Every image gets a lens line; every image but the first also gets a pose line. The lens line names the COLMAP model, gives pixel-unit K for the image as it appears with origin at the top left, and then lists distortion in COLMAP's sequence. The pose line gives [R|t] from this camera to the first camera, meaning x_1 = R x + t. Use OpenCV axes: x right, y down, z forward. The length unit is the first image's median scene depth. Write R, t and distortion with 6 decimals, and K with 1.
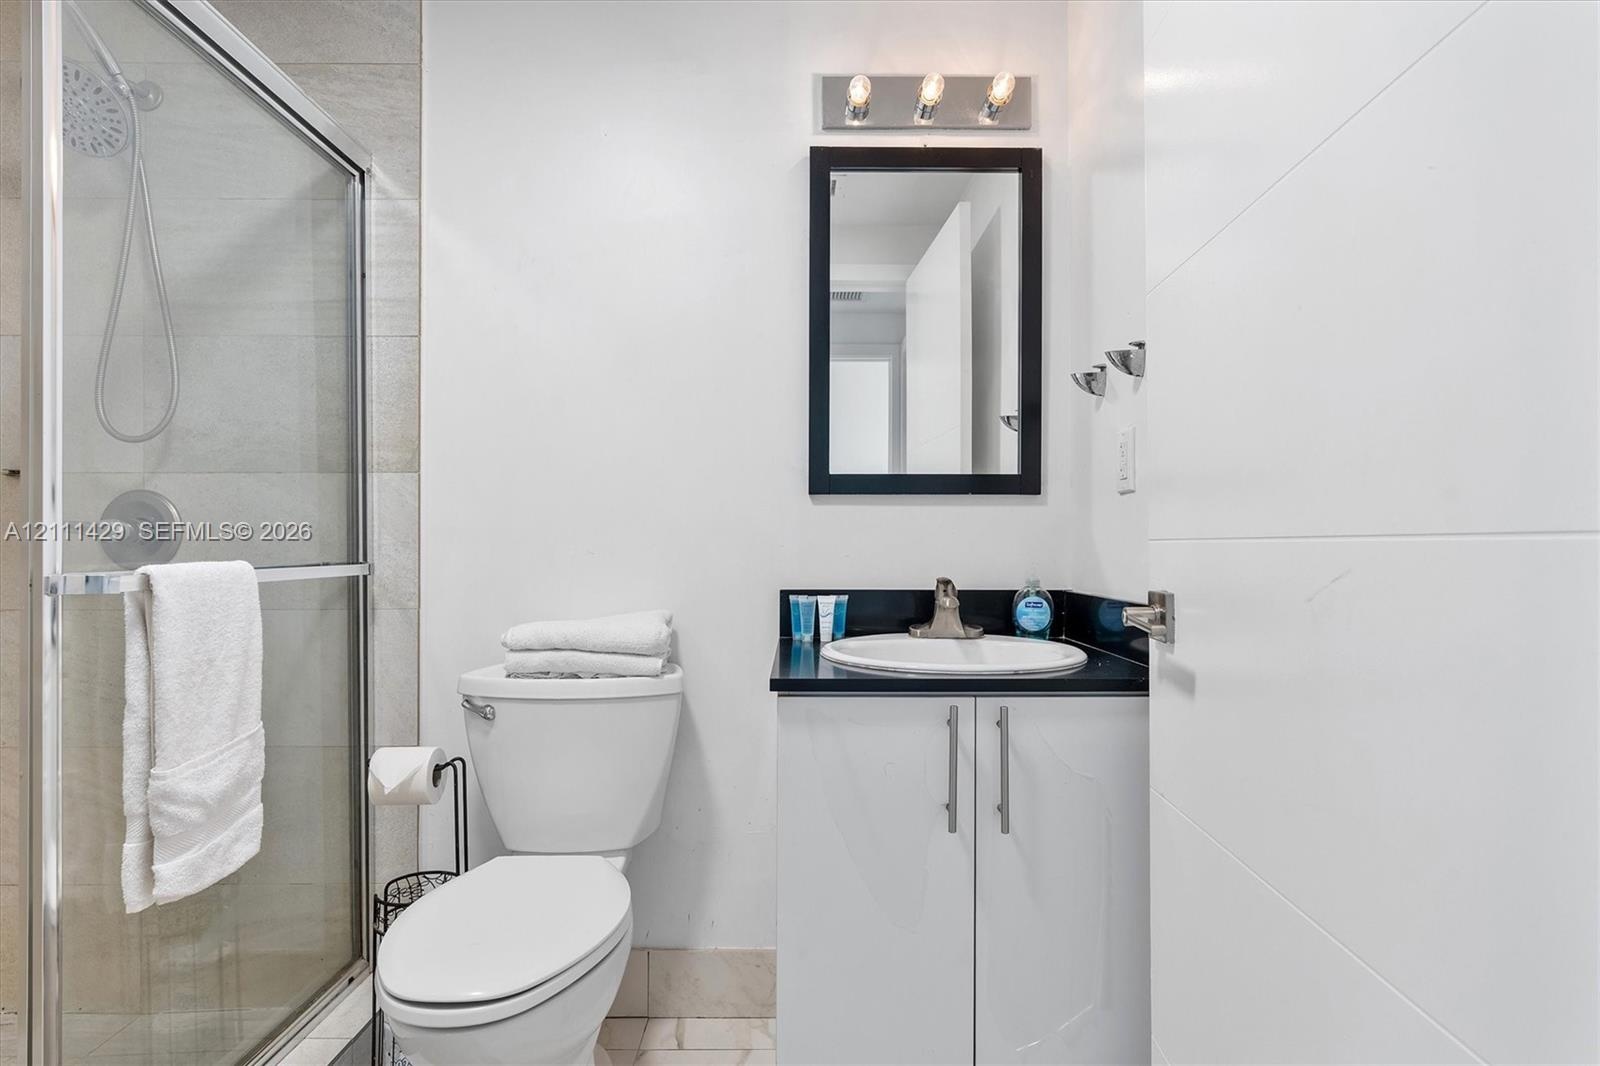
lens RADIAL K [[841.6, 0, 829.6], [0, 841.6, 529.9], [0, 0, 1]] dist [0.001972, 0.002832]
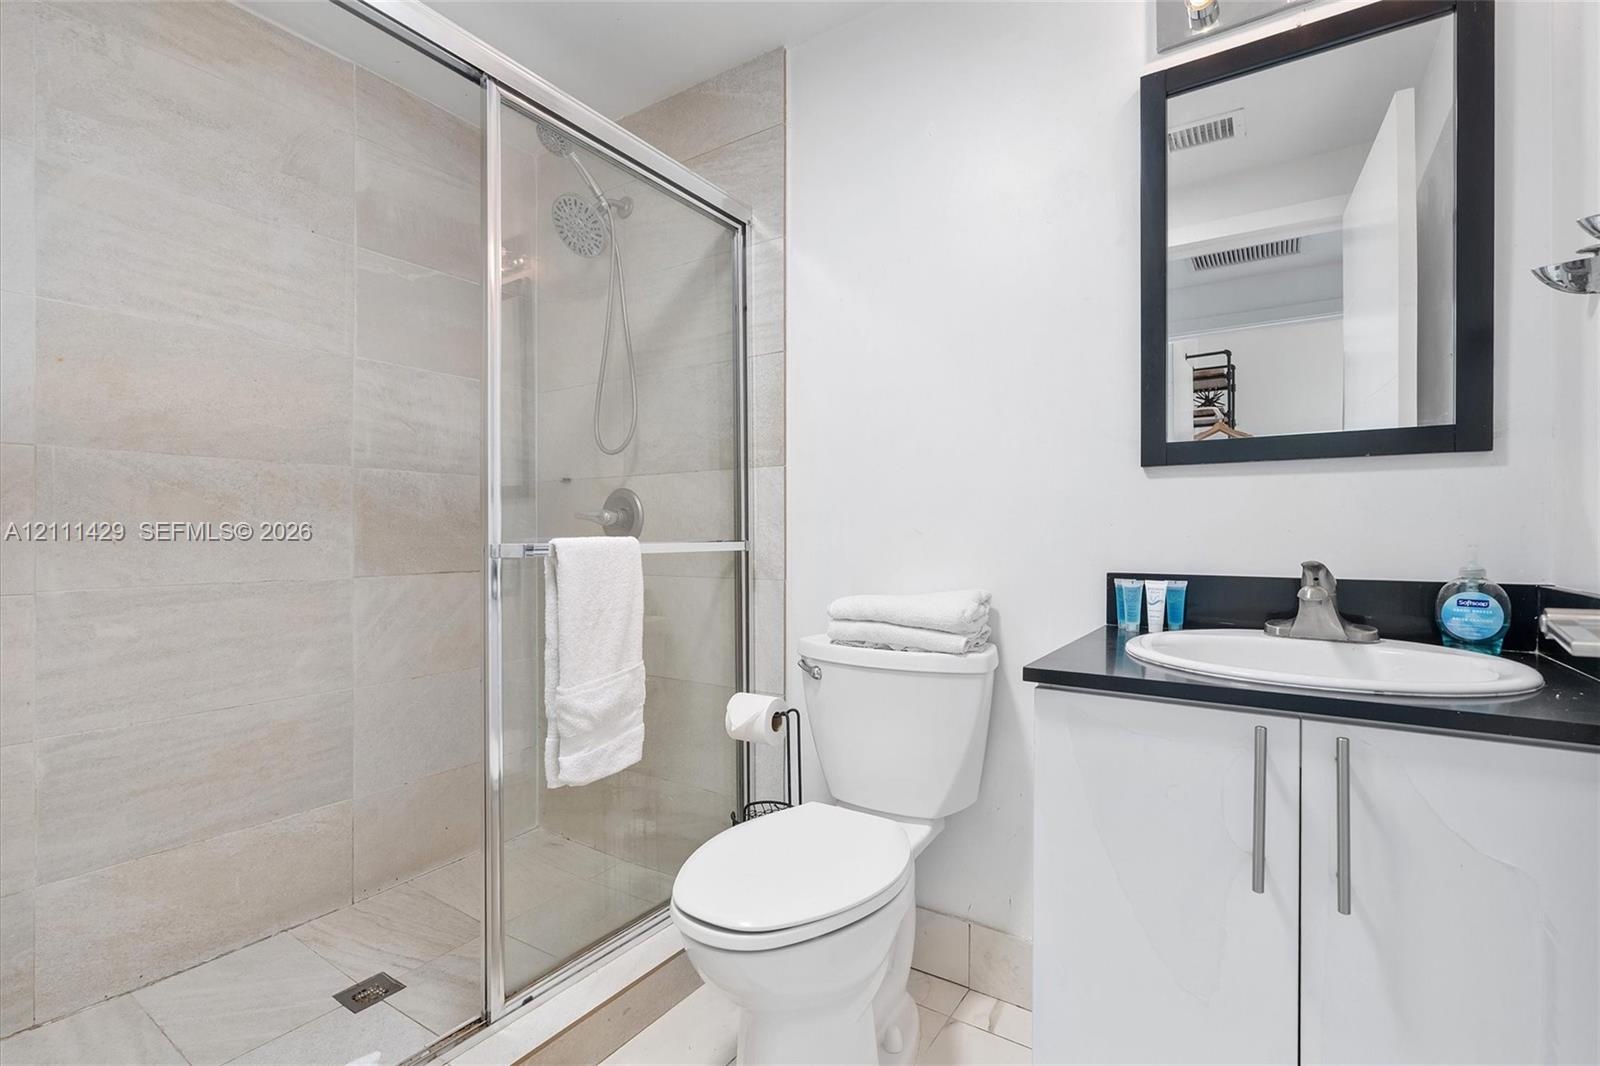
lens RADIAL K [[746.7, 0, 799.5], [0, 746.7, 527.3], [0, 0, 1]] dist [-0.003211, 0.000656]
pose [[0.819550, -0.006670, -0.572970, 0.139792], [0.011199, 0.999928, 0.004378, 0.015295], [0.572899, -0.010005, 0.819565, 0.151903]]
